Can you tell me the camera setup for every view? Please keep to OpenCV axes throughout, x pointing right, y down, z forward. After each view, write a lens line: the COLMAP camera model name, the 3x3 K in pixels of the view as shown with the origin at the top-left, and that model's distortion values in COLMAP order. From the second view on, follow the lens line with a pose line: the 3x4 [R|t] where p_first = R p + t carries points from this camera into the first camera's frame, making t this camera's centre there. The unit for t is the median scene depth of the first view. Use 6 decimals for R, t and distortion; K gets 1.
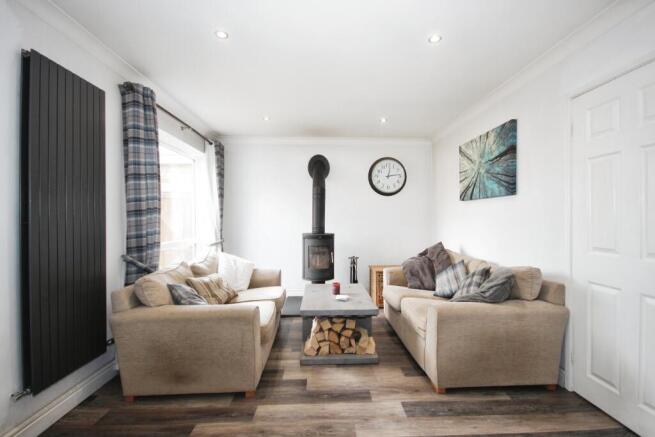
lens RADIAL K [[305.7, 0, 329.3], [0, 305.7, 220.0], [0, 0, 1]] dist [0.009635, -0.002673]
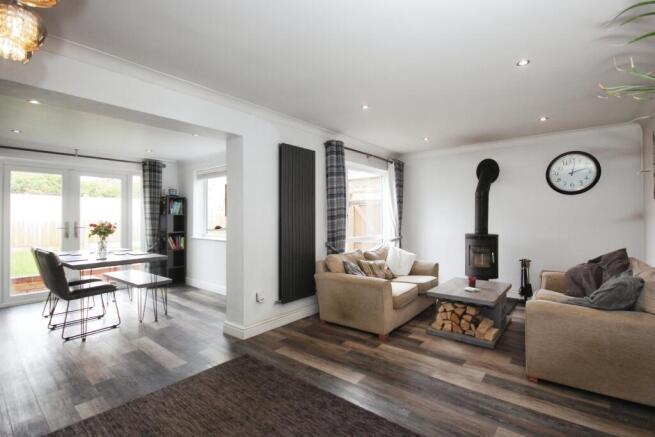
lens RADIAL K [[305.7, 0, 326.8], [0, 305.7, 217.2], [0, 0, 1]] dist [0.009635, -0.002673]
pose [[0.746658, -0.004999, -0.665190, 0.460387], [-0.000008, 0.999972, -0.007524, -0.012794], [0.665209, 0.005623, 0.746636, -0.264535]]
